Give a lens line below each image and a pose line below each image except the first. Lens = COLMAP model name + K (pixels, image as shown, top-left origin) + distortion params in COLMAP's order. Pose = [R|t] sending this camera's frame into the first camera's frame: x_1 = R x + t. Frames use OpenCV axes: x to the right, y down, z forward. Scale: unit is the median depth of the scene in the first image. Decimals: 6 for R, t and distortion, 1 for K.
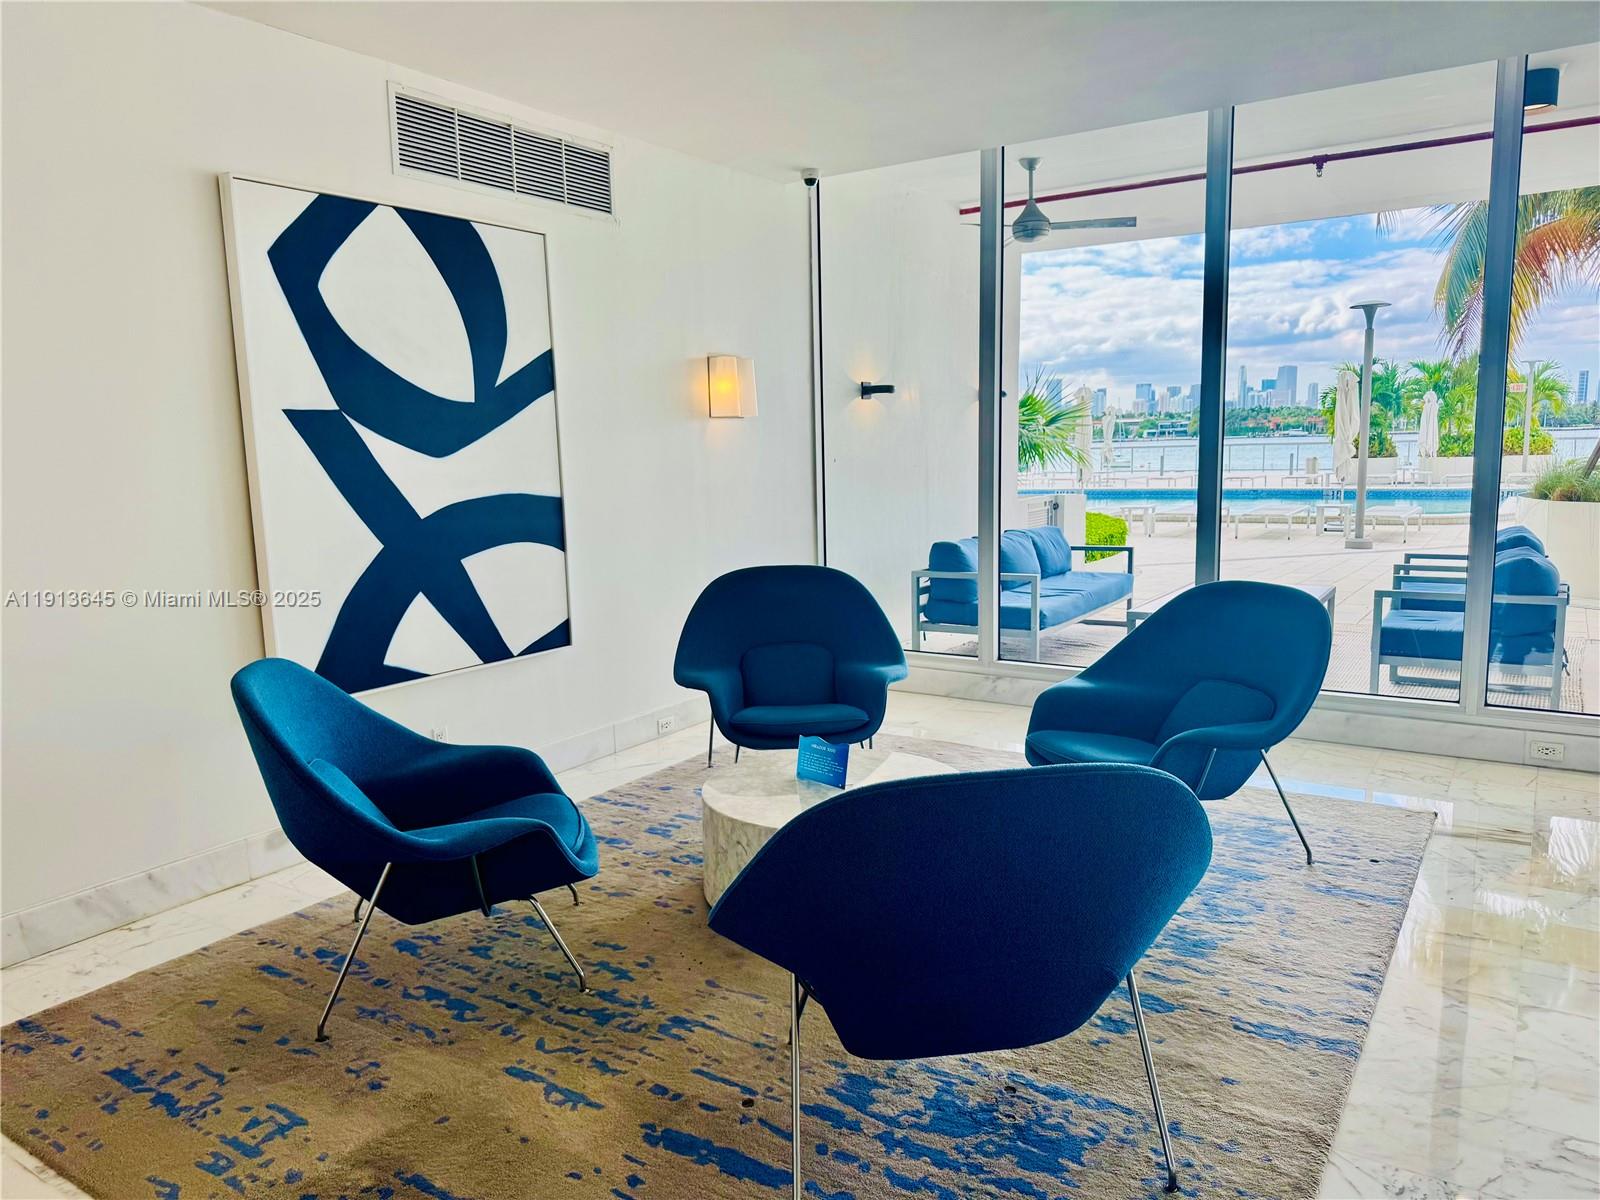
lens RADIAL K [[1139.4, 0, 800.0], [0, 1139.4, 600.0], [0, 0, 1]] dist [0.119296, -0.000699]
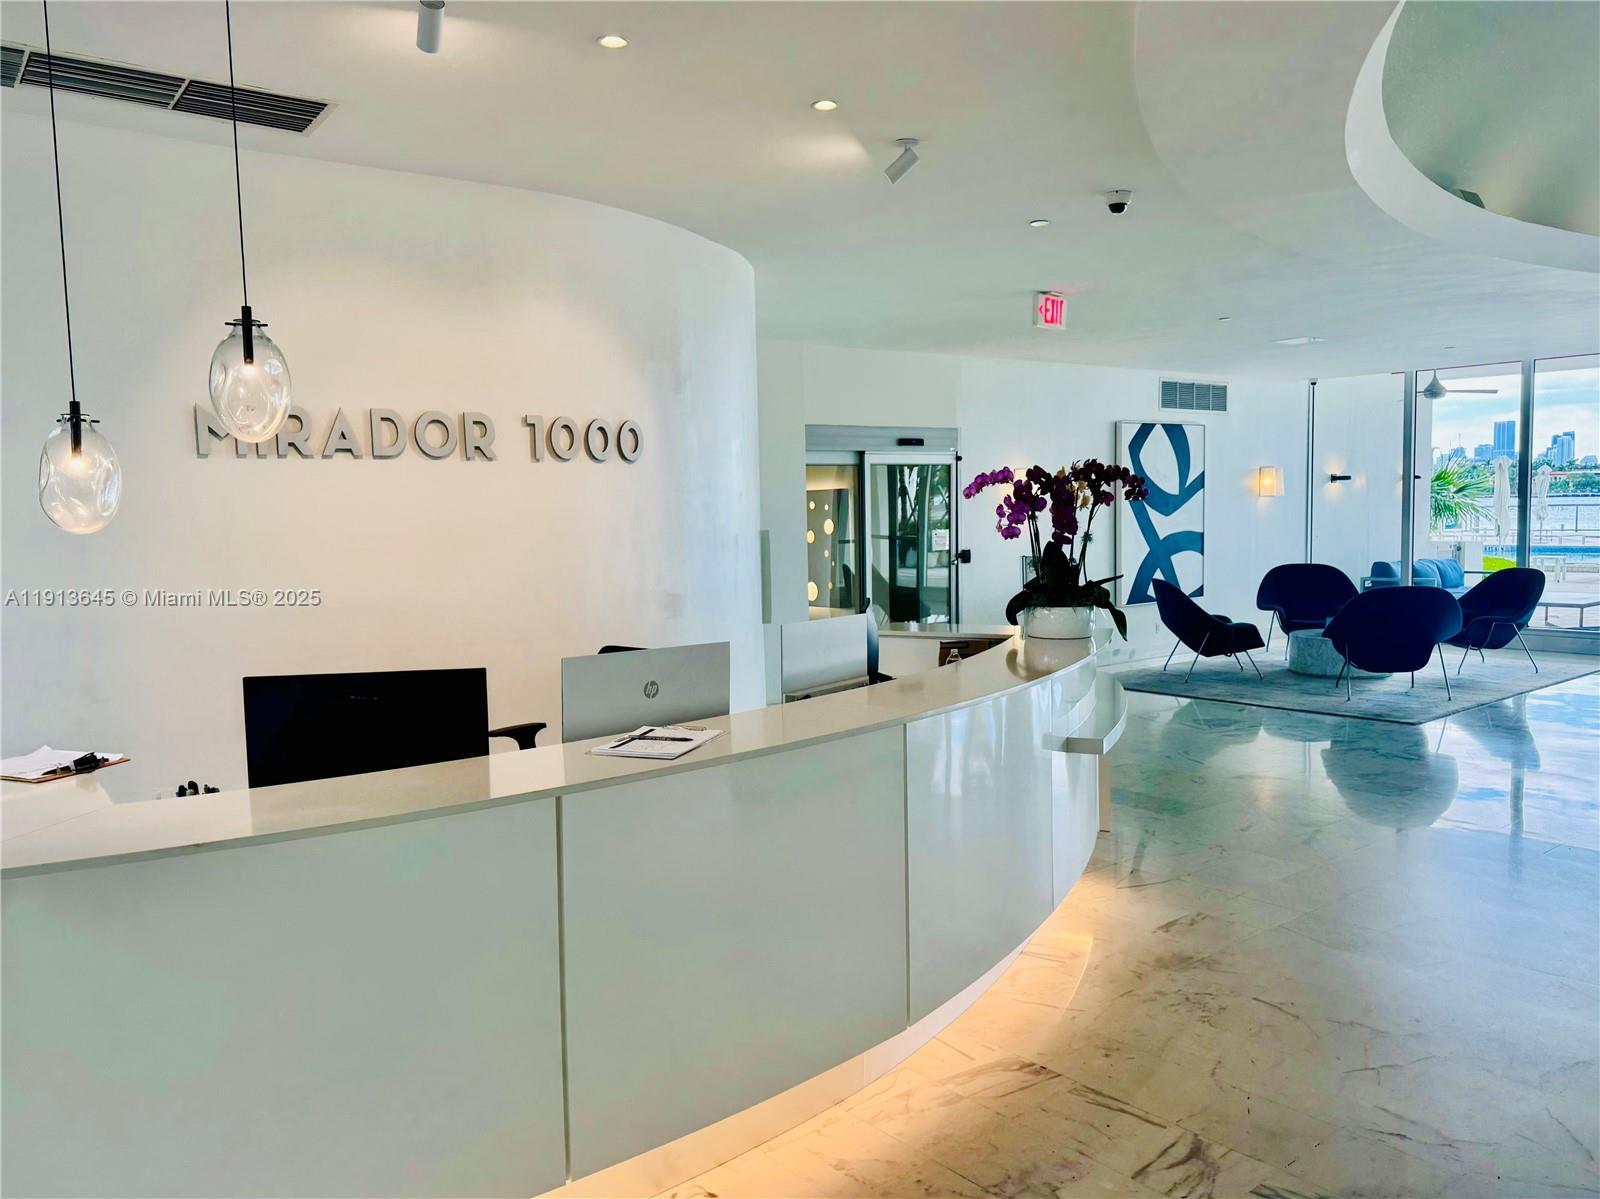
lens RADIAL K [[1206.7, 0, 800.0], [0, 1206.7, 599.5], [0, 0, 1]] dist [-0.000671, -0.005039]
pose [[0.952392, 0.027615, -0.303623, -0.237575], [-0.042716, 0.998153, -0.043206, 0.184278], [0.301869, 0.054119, 0.951812, -1.551022]]
